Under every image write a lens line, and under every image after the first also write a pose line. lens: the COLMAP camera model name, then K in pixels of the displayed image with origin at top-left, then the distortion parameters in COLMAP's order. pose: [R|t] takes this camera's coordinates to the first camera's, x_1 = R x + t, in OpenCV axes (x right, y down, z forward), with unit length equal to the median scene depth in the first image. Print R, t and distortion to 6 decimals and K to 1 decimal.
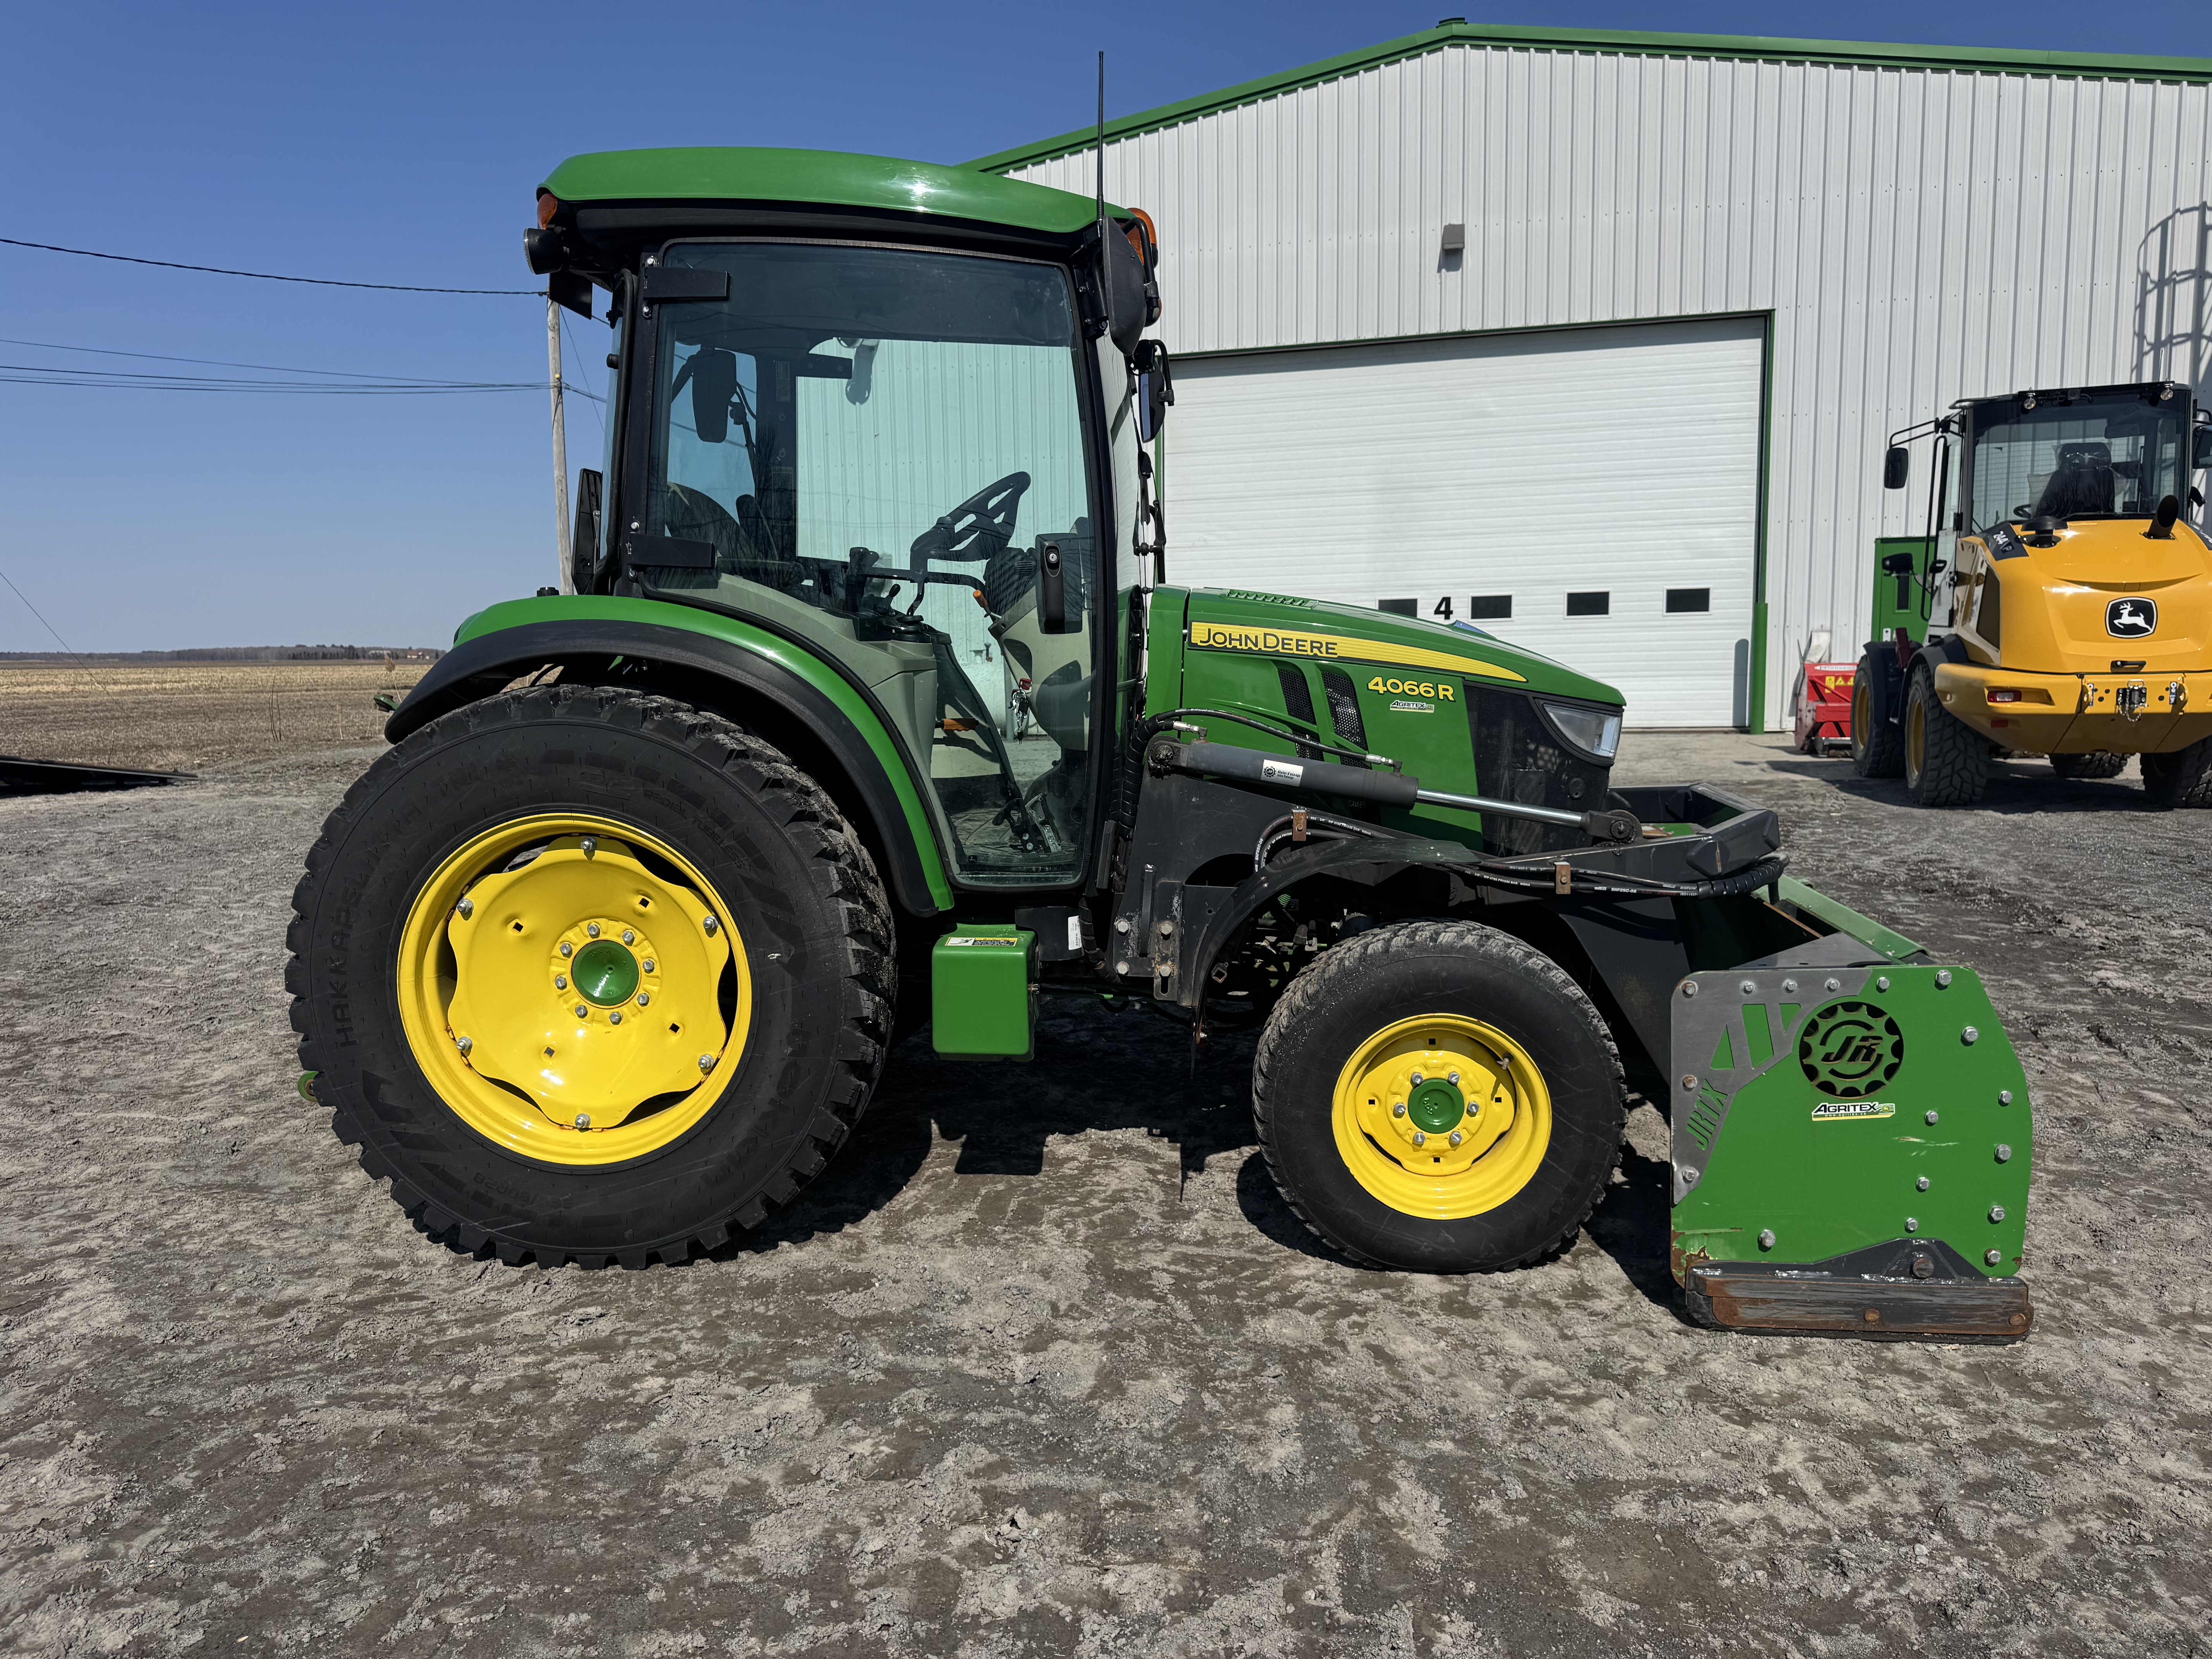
lens RADIAL K [[1567.6, 0, 1088.2], [0, 1567.6, 820.7], [0, 0, 1]] dist [0.041202, -0.049255]
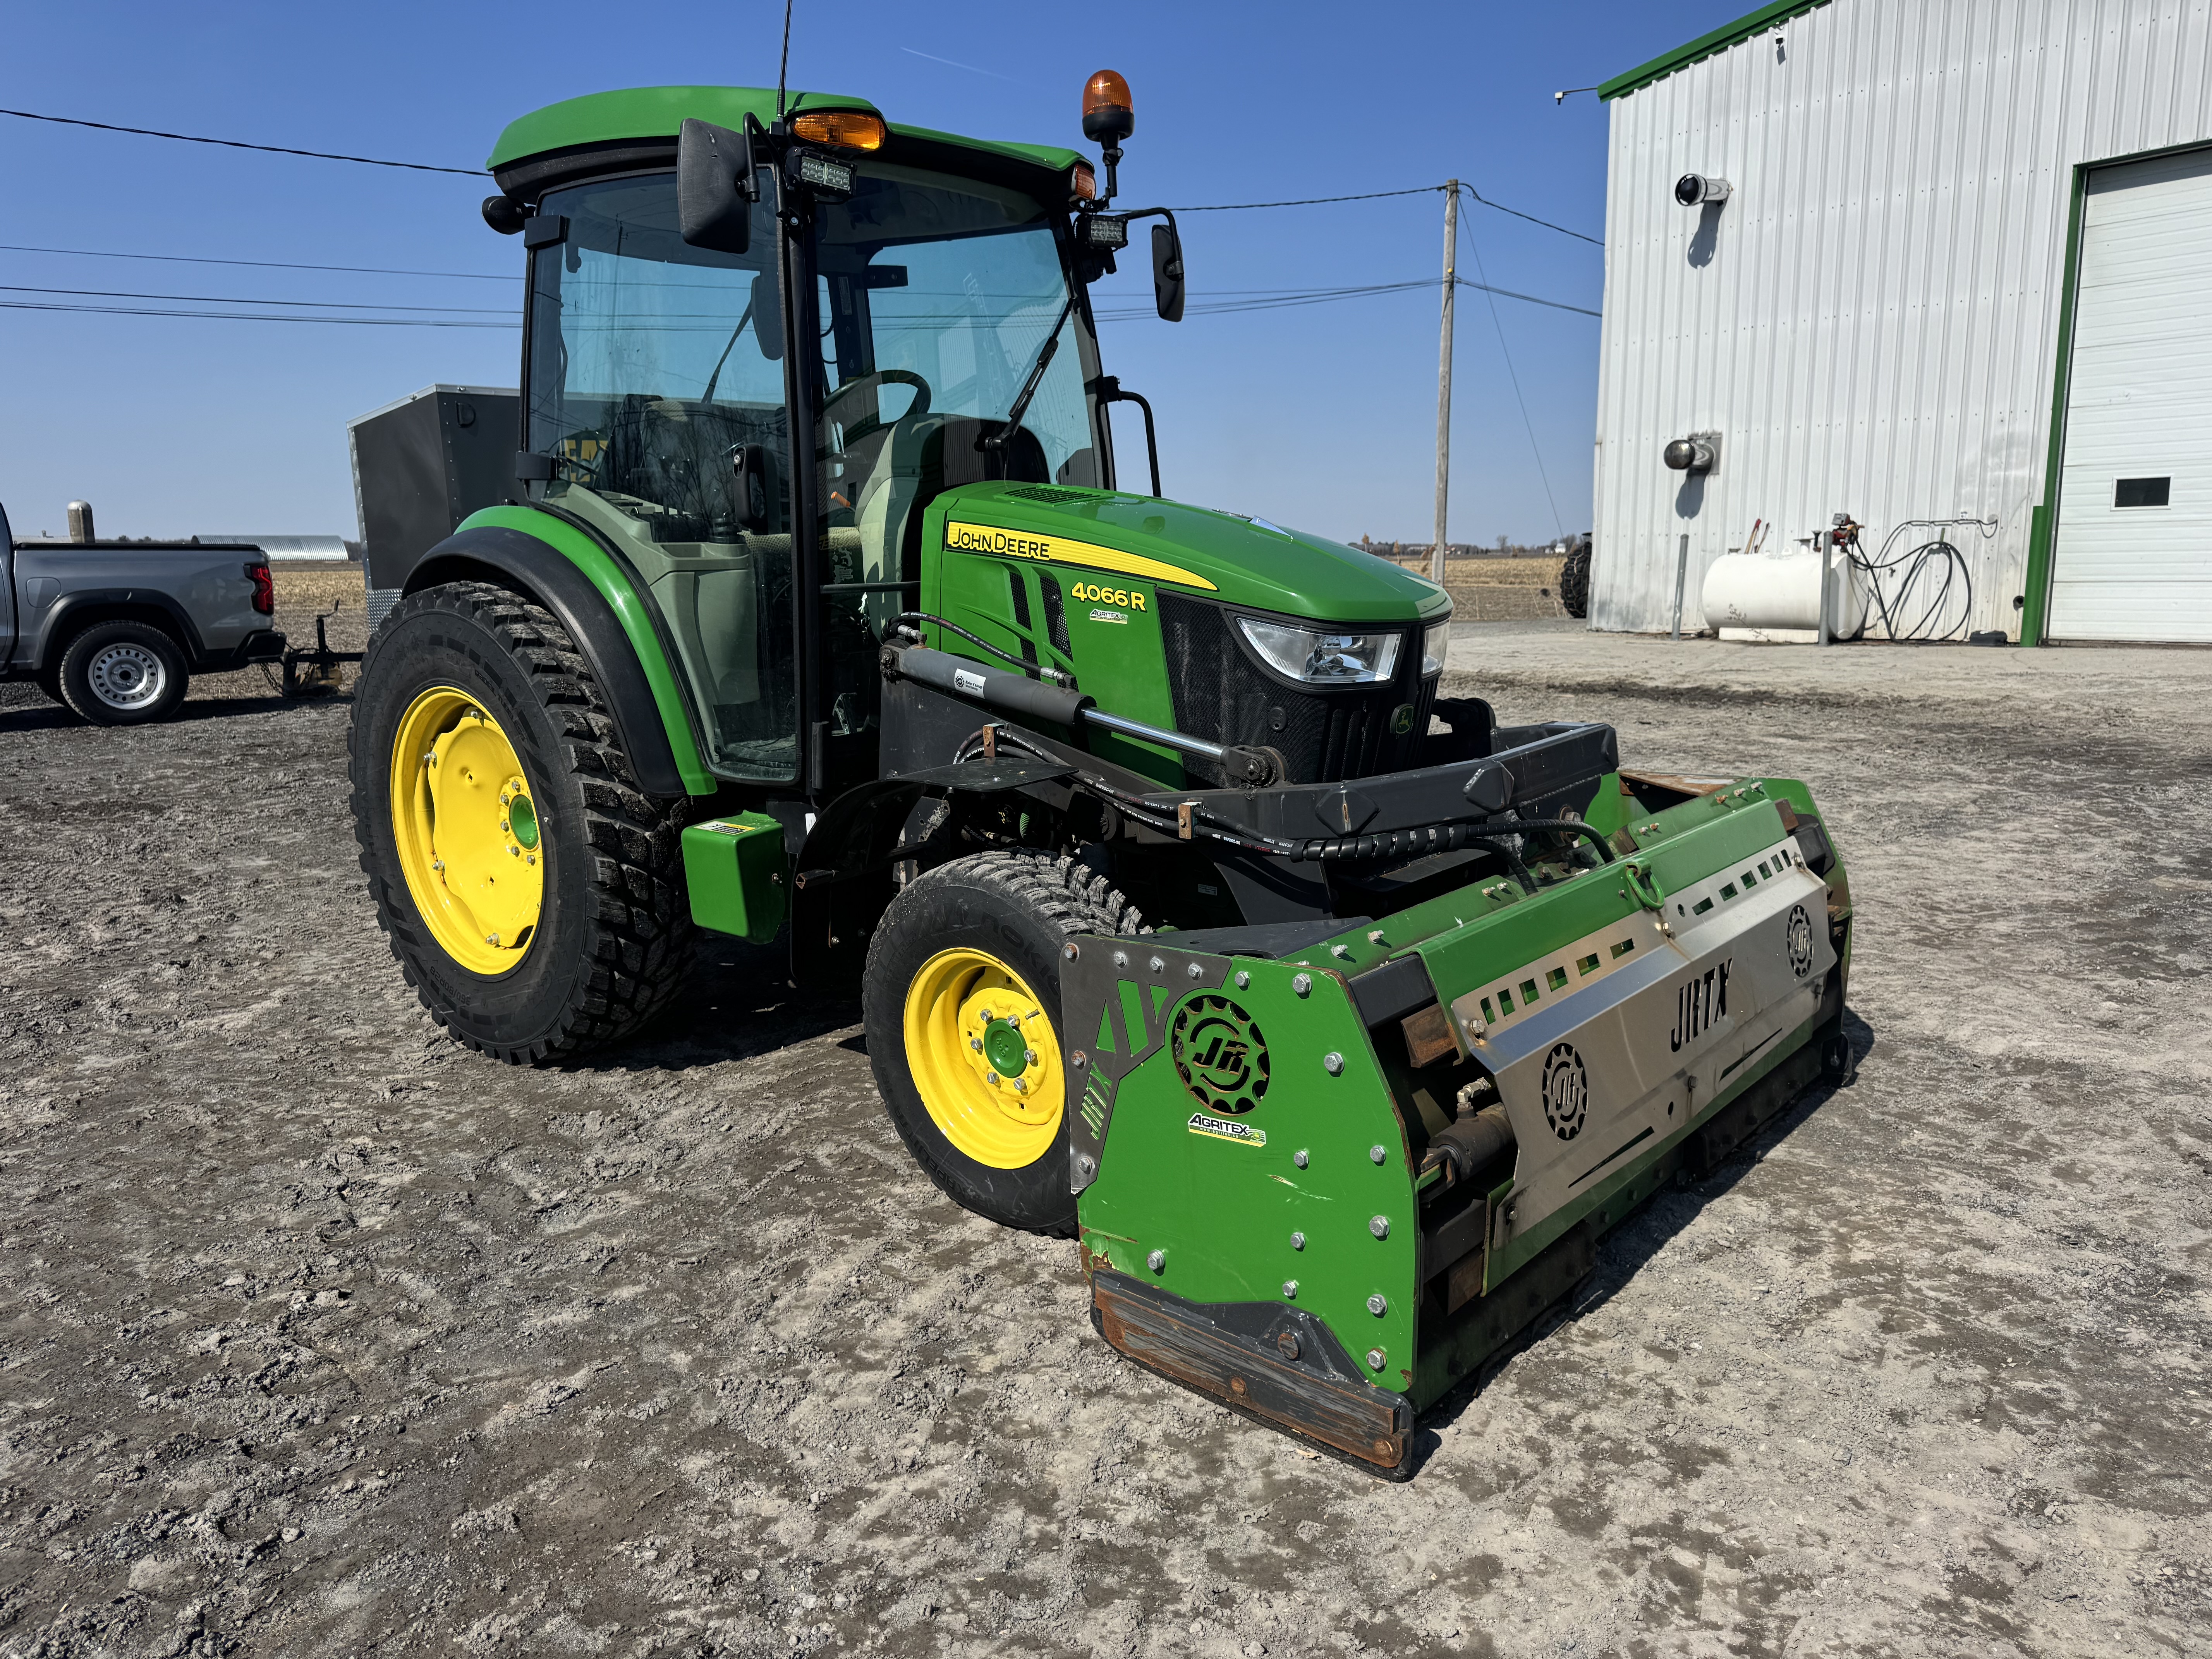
lens RADIAL K [[1567.6, 0, 1095.8], [0, 1567.6, 812.8], [0, 0, 1]] dist [0.041202, -0.049255]
pose [[0.809291, 0.092262, -0.580117, 0.274225], [-0.055957, 0.995206, 0.080215, -0.011947], [0.584737, -0.032456, 0.810574, 0.098766]]
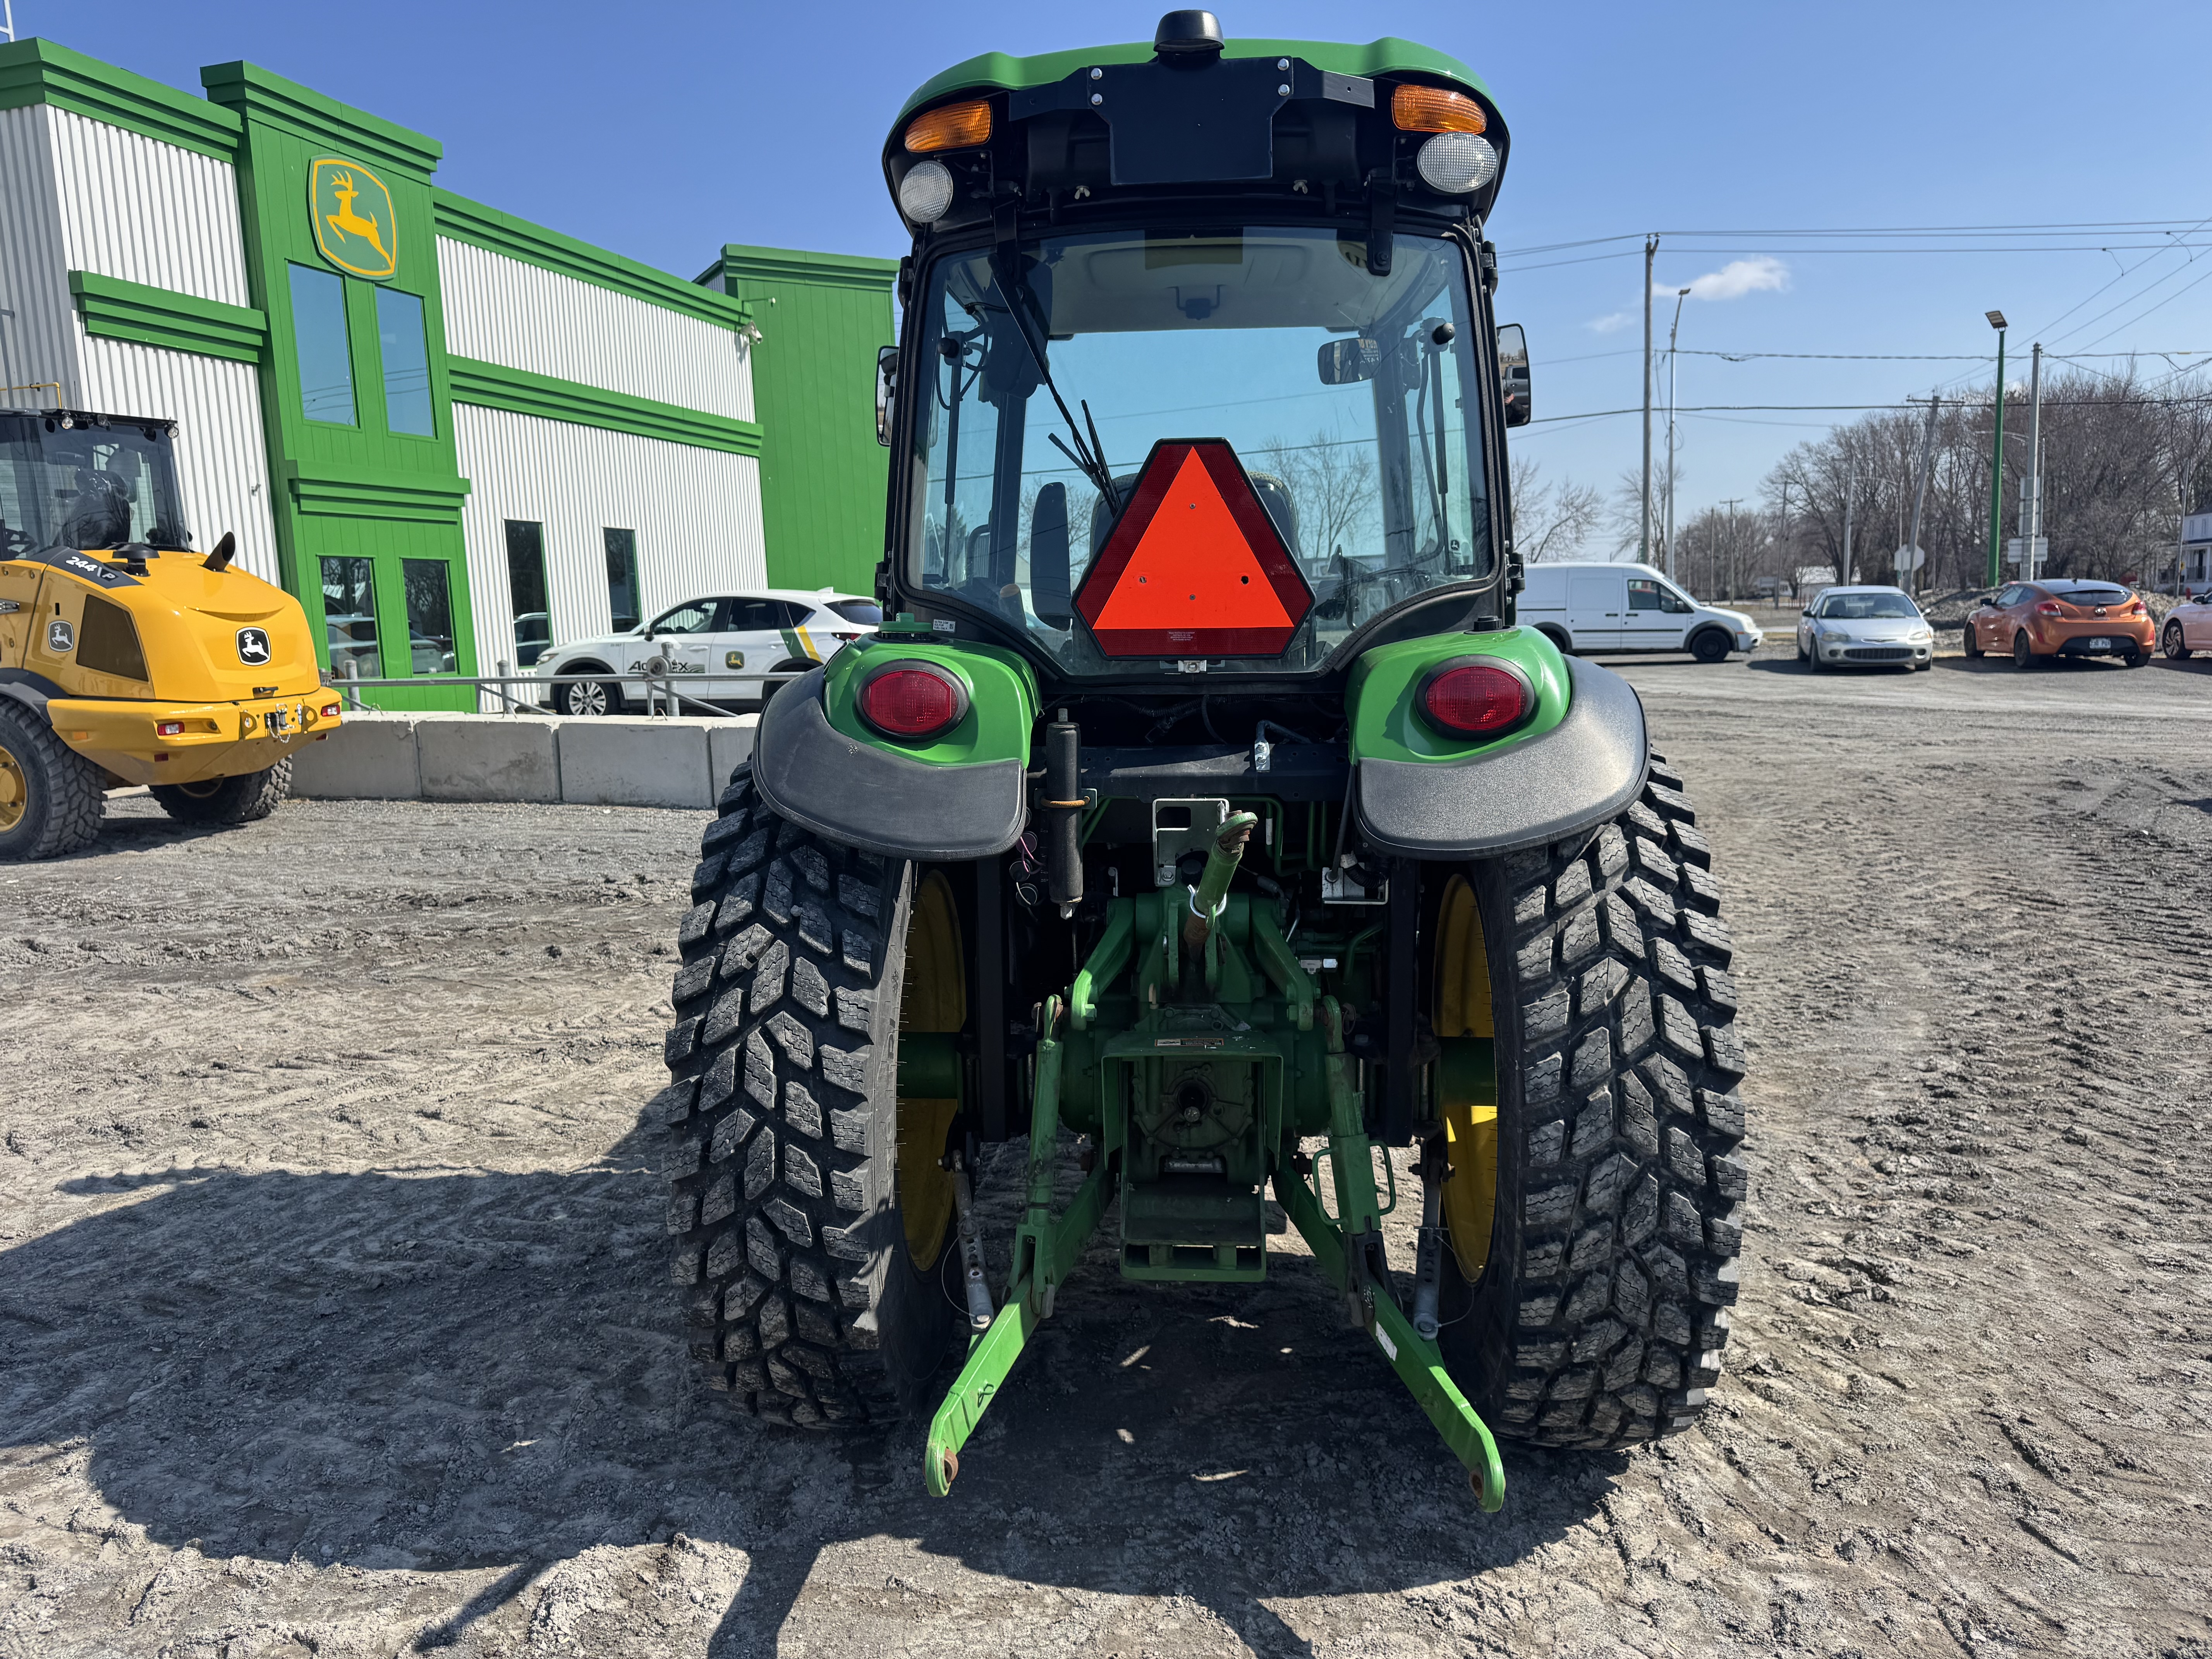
lens RADIAL K [[1567.6, 0, 1111.8], [0, 1567.6, 838.2], [0, 0, 1]] dist [0.041202, -0.049255]
pose [[-0.022888, -0.133113, 0.990837, -0.415386], [0.143062, 0.980460, 0.135023, -0.062468], [-0.989449, 0.144842, -0.003397, 0.449556]]
